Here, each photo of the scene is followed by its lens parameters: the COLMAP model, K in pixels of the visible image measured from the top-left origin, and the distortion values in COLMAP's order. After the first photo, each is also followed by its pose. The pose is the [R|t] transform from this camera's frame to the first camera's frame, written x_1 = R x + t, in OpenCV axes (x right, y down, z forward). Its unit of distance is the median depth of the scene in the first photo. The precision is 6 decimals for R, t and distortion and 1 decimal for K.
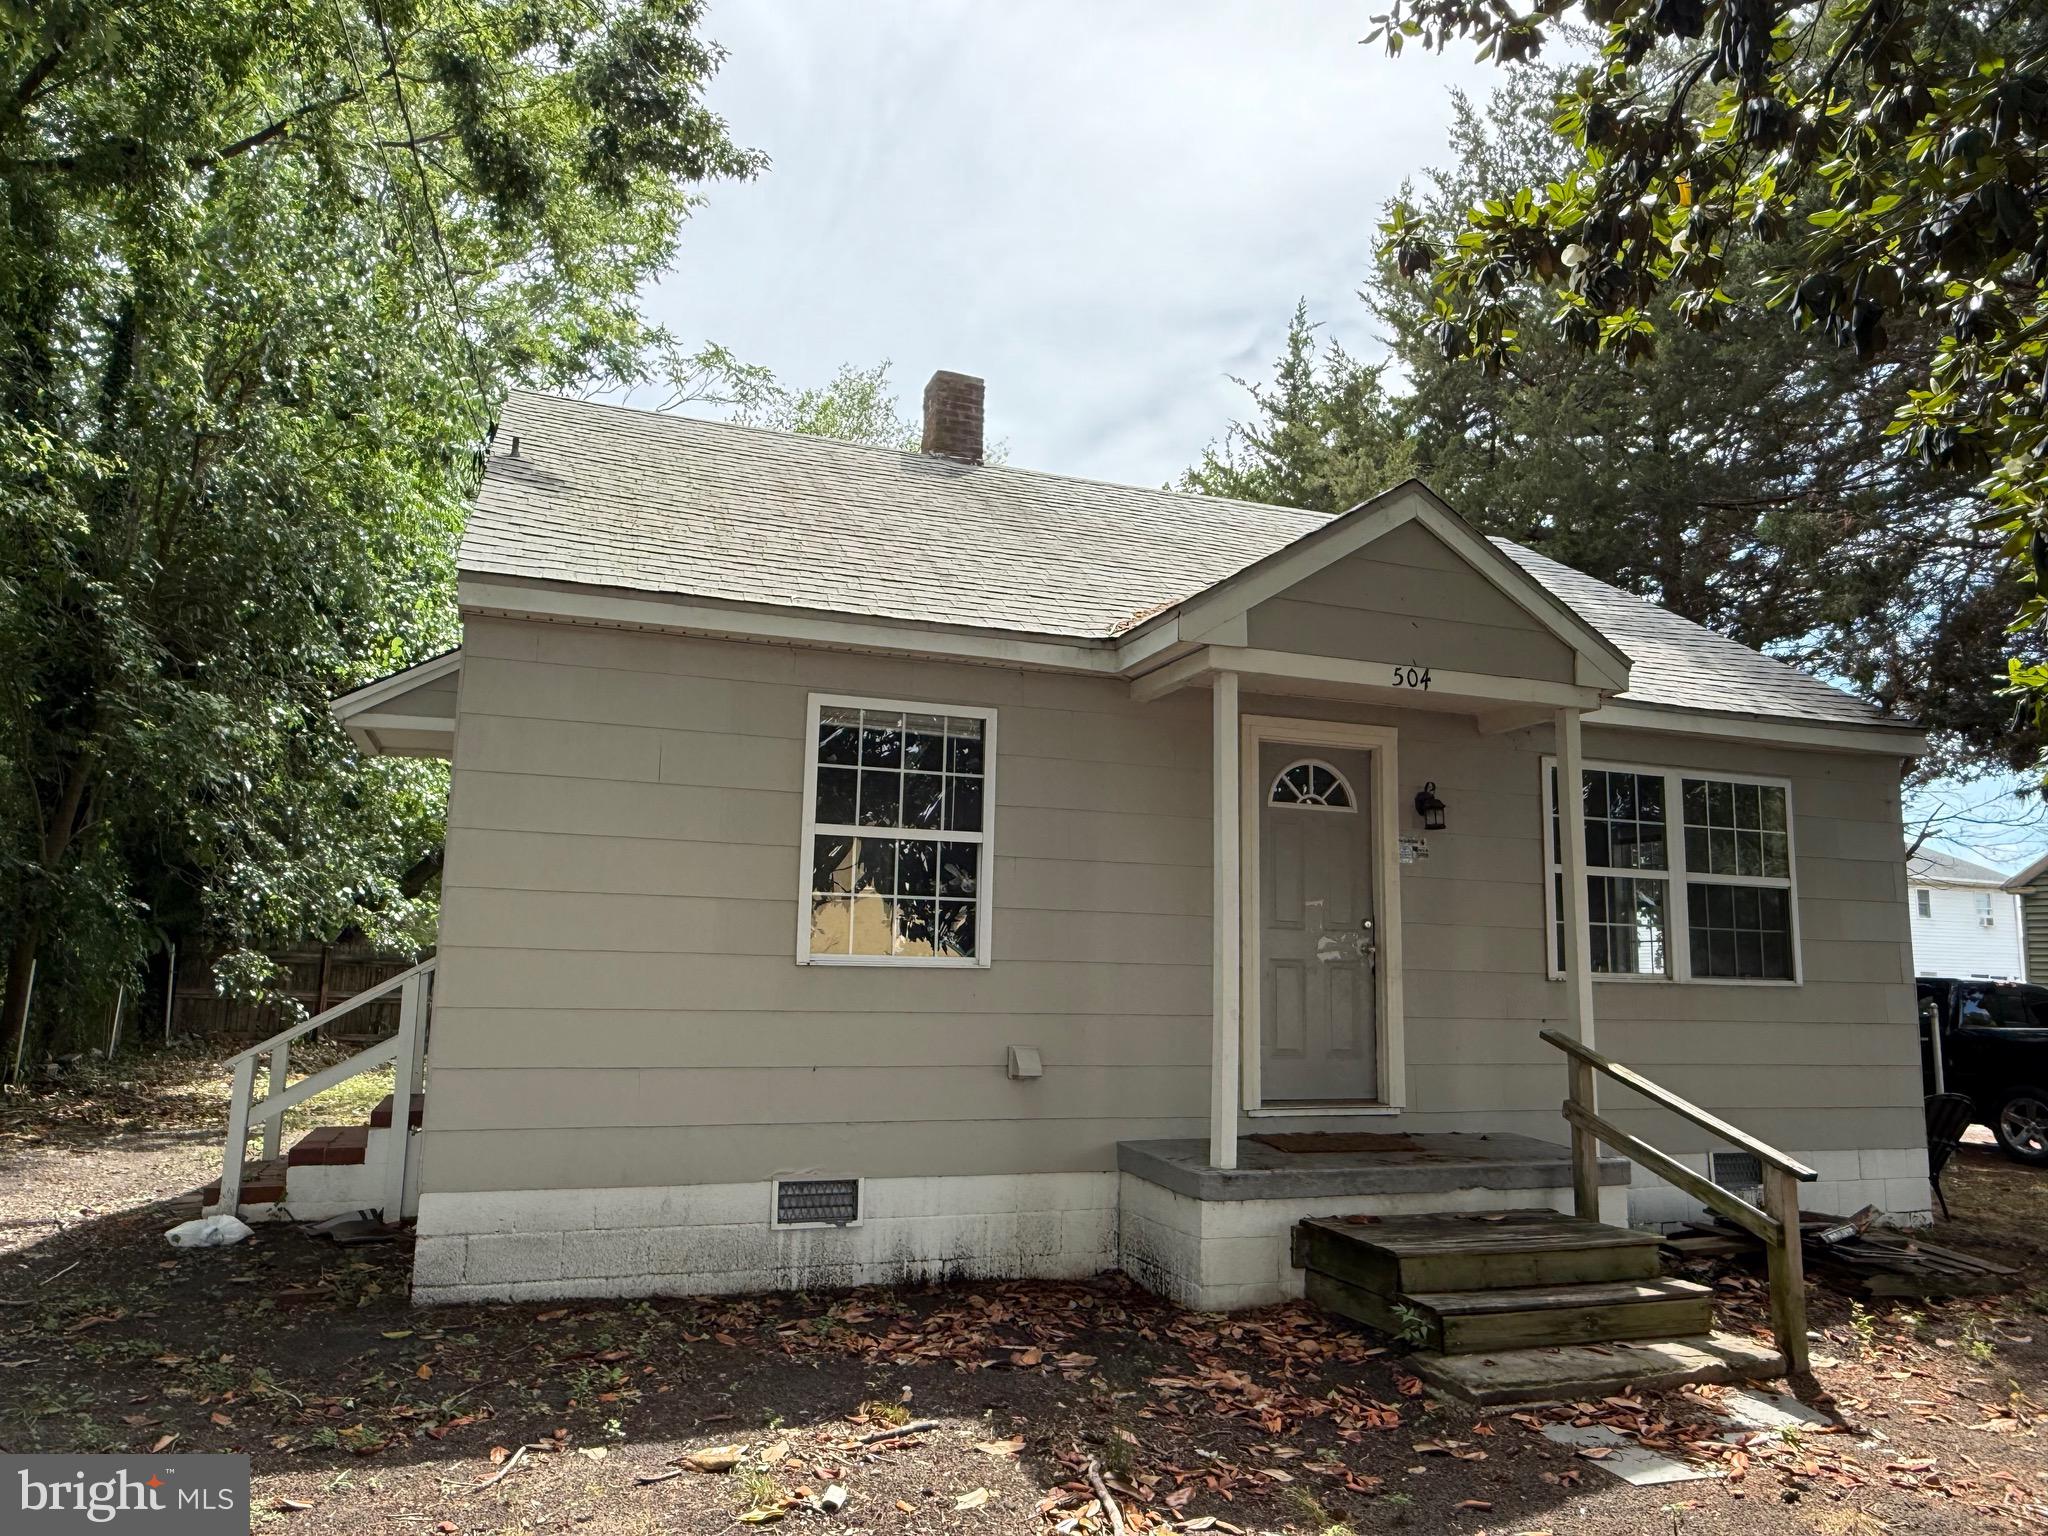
lens RADIAL K [[1350.1, 0, 1013.3], [0, 1350.1, 760.0], [0, 0, 1]] dist [-0.027299, 0.023503]
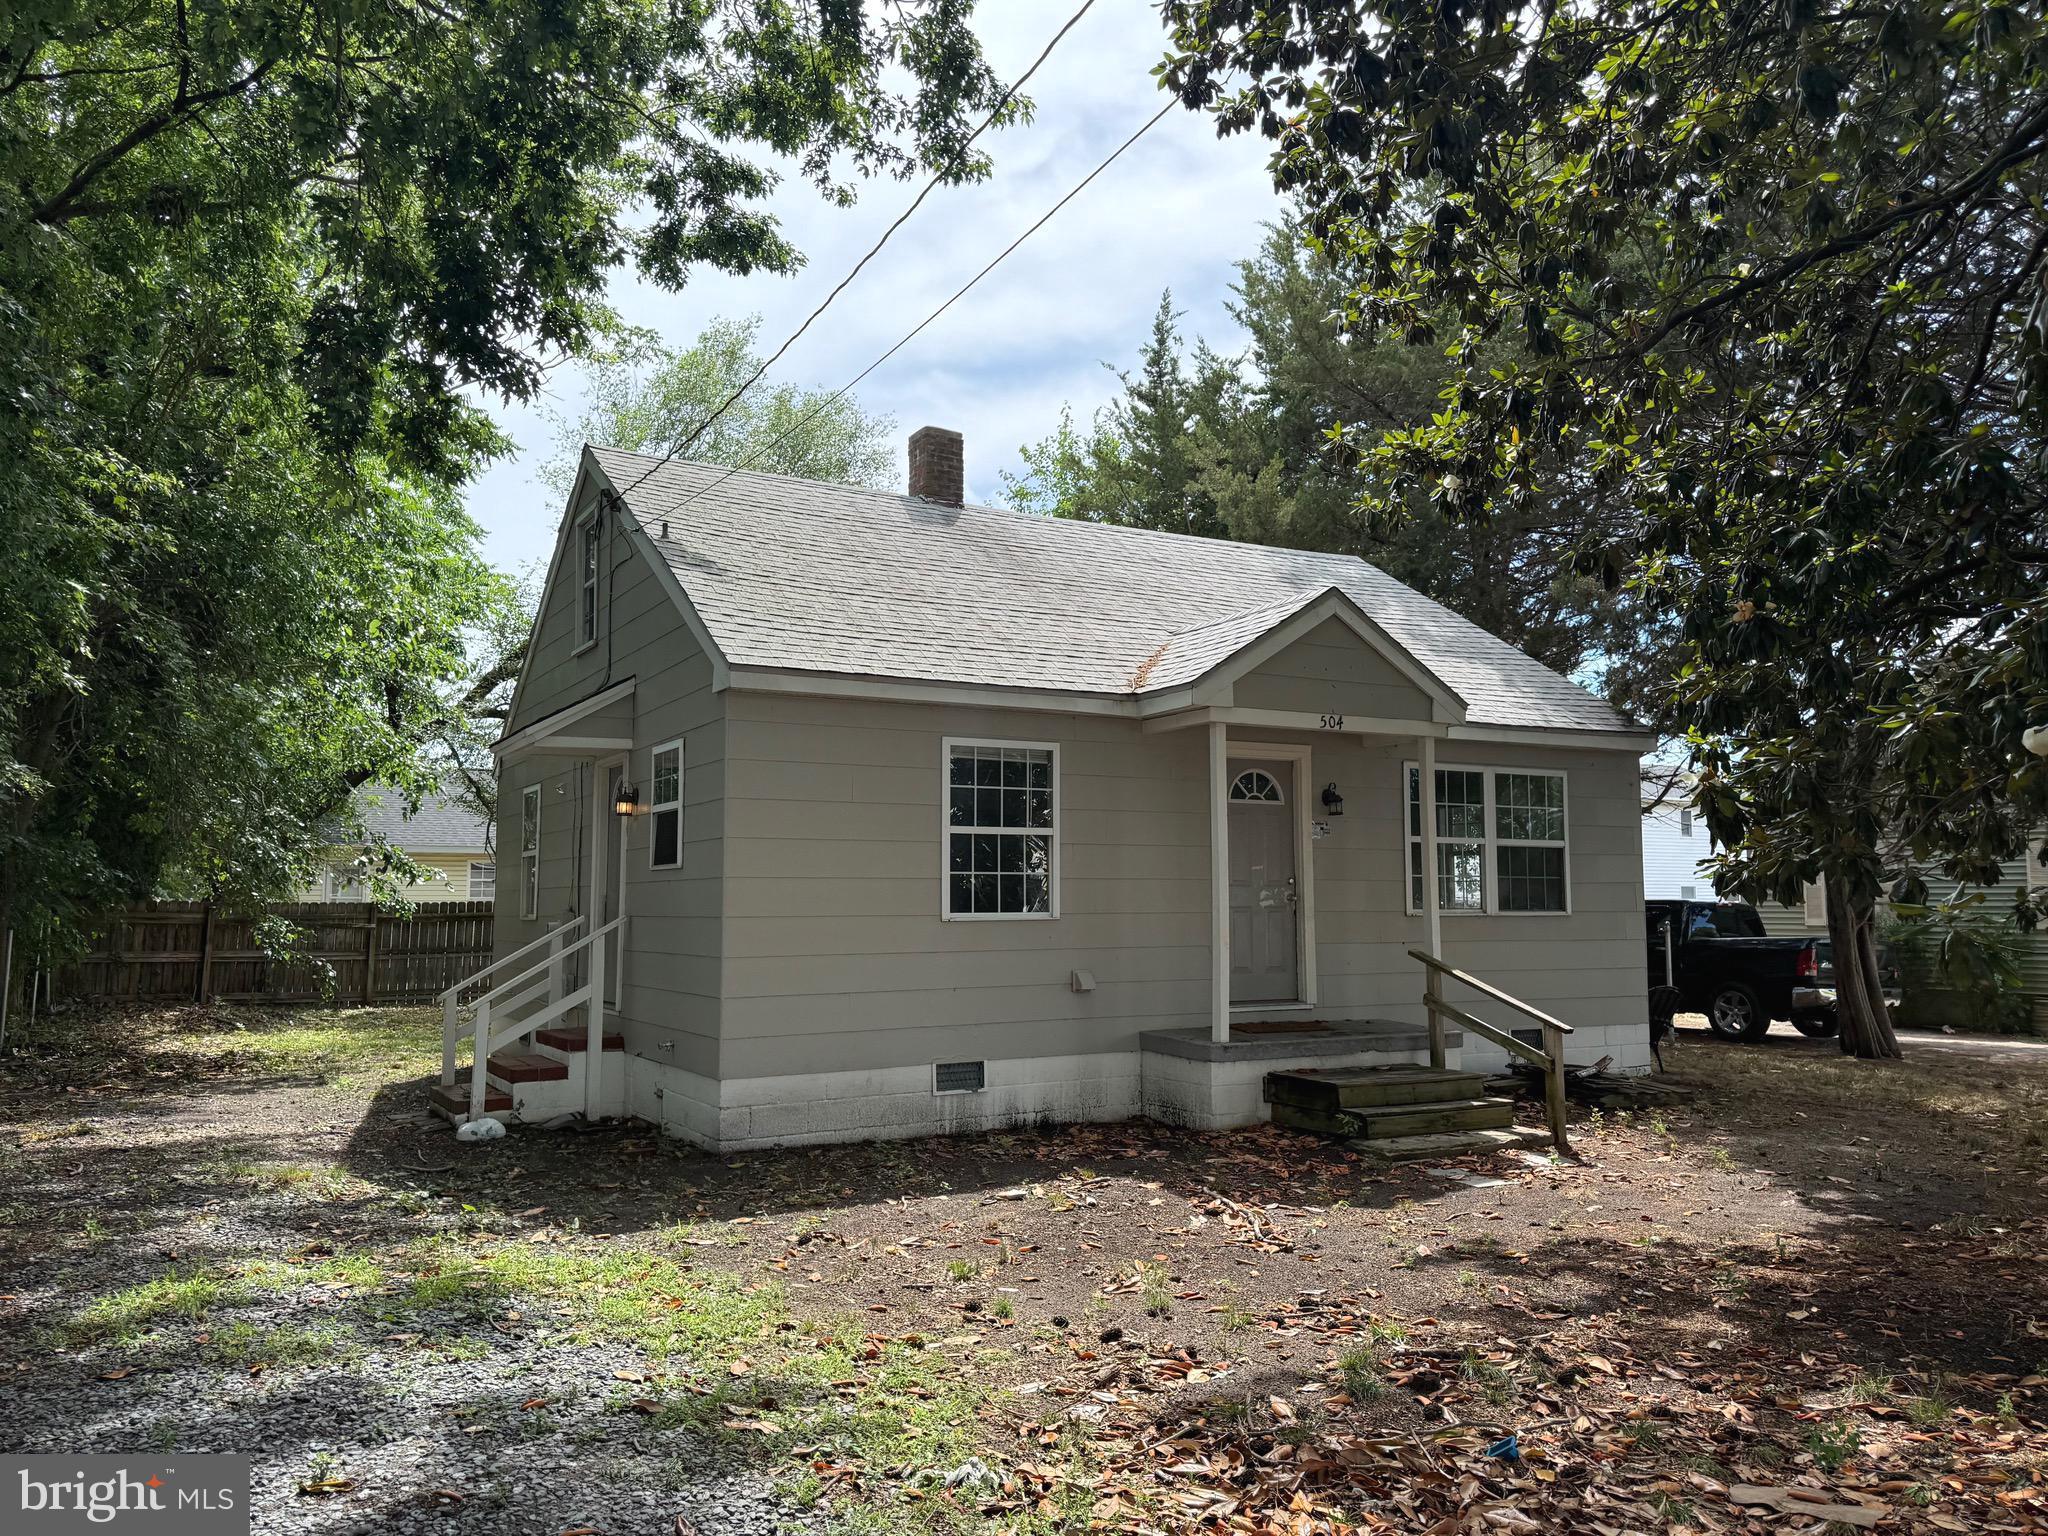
lens RADIAL K [[1506.0, 0, 1027.0], [0, 1506.0, 771.1], [0, 0, 1]] dist [0.067409, -0.005114]
pose [[0.984024, -0.010575, 0.177721, -0.335010], [-0.002326, 0.997386, 0.072223, -0.124235], [-0.178020, -0.071482, 0.981427, -0.594166]]
